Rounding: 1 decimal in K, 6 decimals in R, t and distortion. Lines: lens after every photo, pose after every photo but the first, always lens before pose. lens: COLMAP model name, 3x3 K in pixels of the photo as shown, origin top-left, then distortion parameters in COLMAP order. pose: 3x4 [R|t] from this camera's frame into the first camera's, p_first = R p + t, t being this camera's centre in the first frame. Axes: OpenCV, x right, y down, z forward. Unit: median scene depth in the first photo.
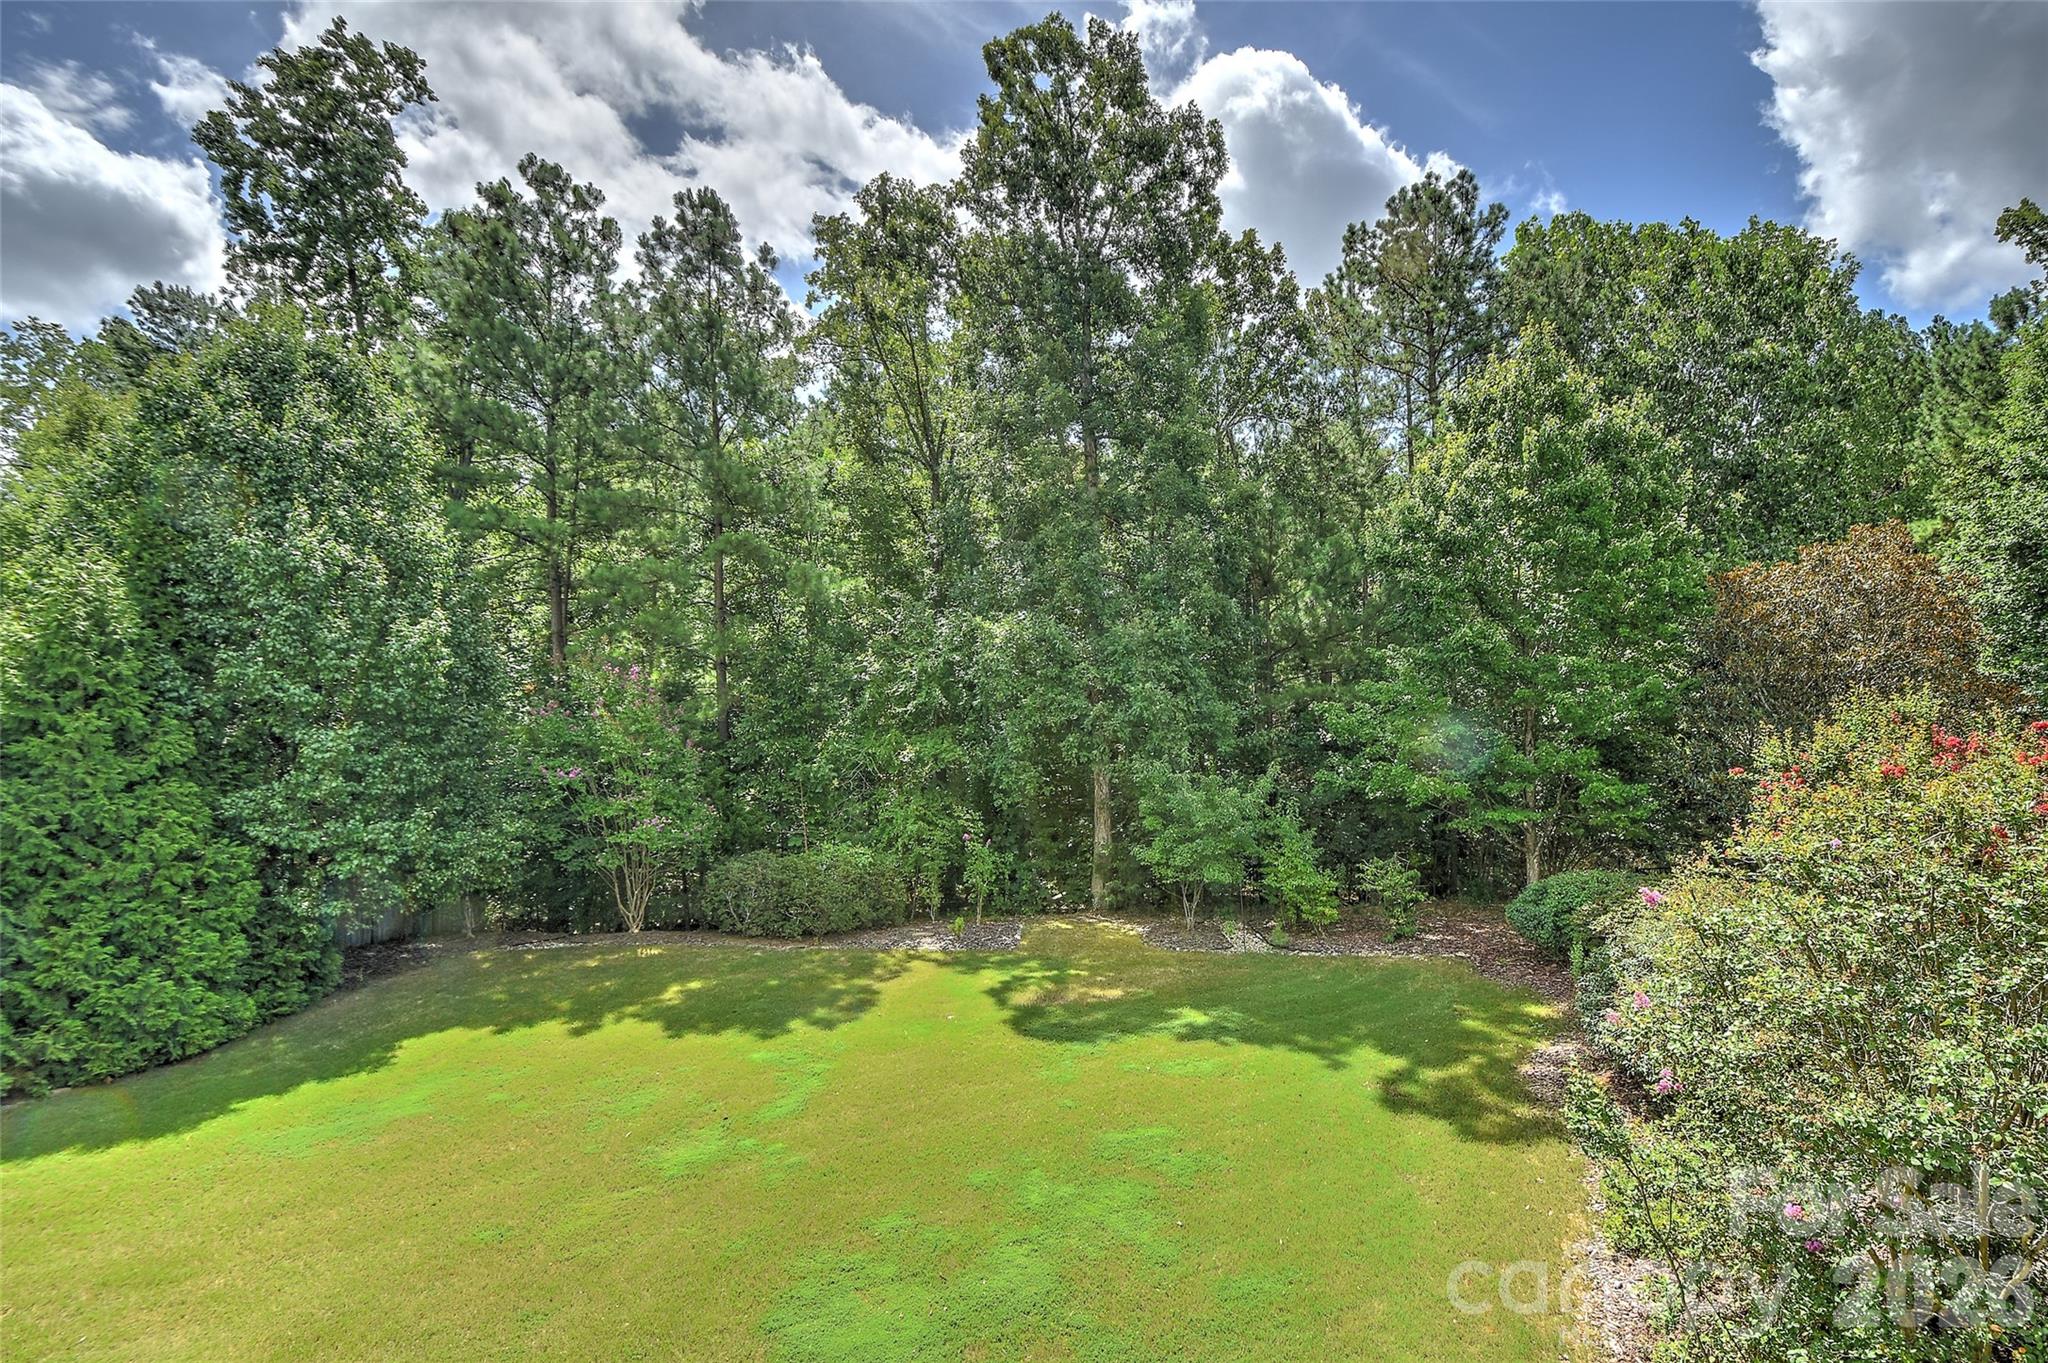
lens RADIAL K [[905.2, 0, 1023.8], [0, 905.2, 678.1], [0, 0, 1]] dist [-0.039820, -0.001307]
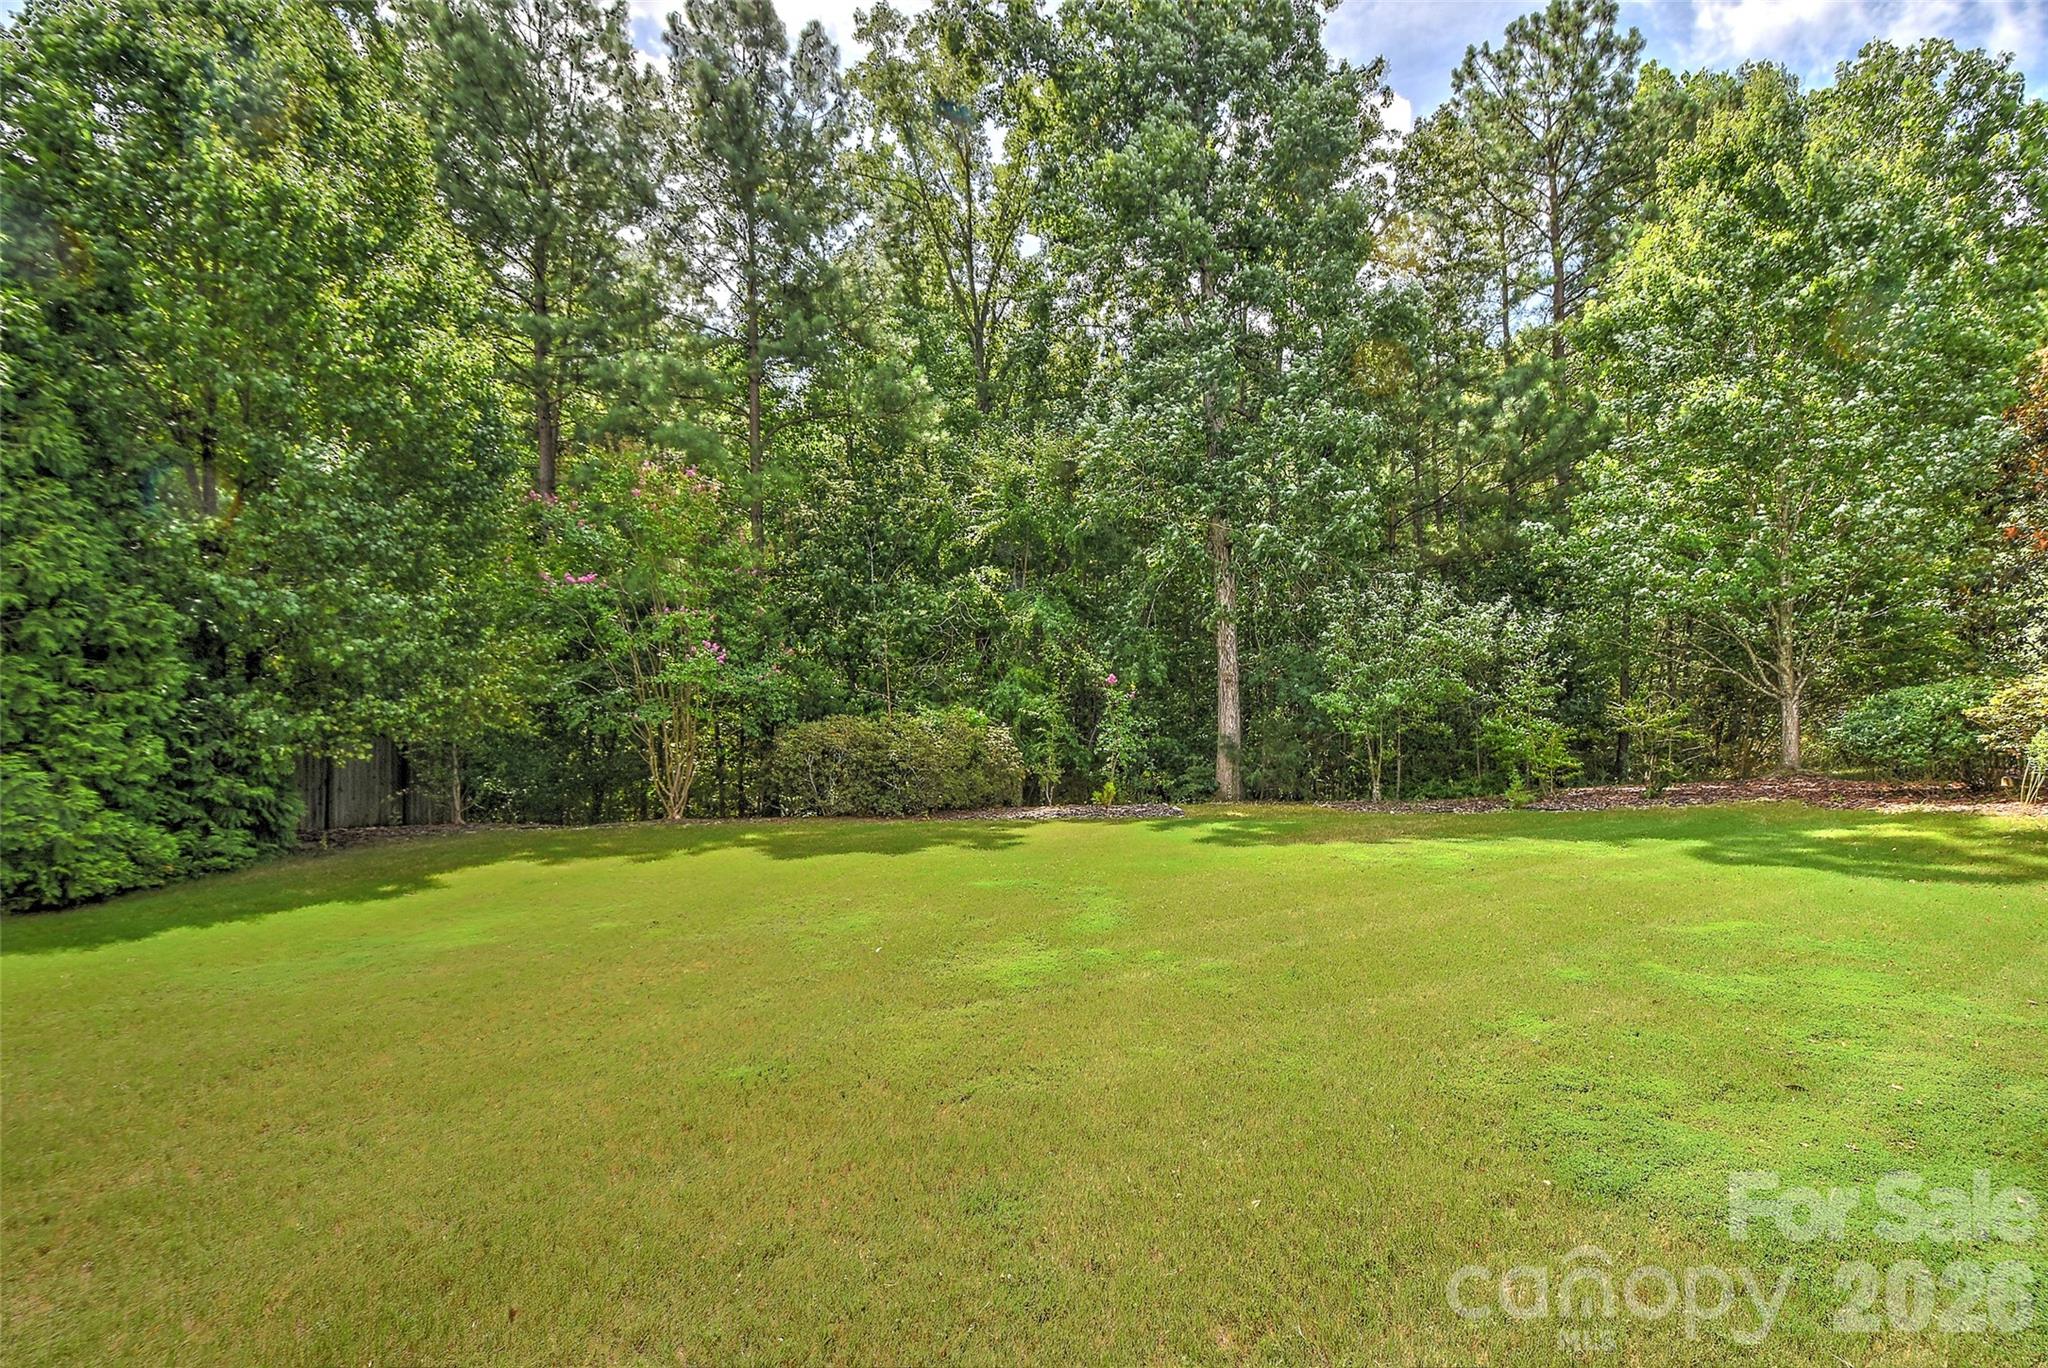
lens RADIAL K [[923.8, 0, 1020.1], [0, 923.8, 670.1], [0, 0, 1]] dist [-0.031933, -0.002306]
pose [[0.998498, 0.003852, 0.054644, -0.222091], [-0.004095, 0.999982, 0.004337, 0.187563], [-0.054626, -0.004554, 0.998497, 0.225770]]
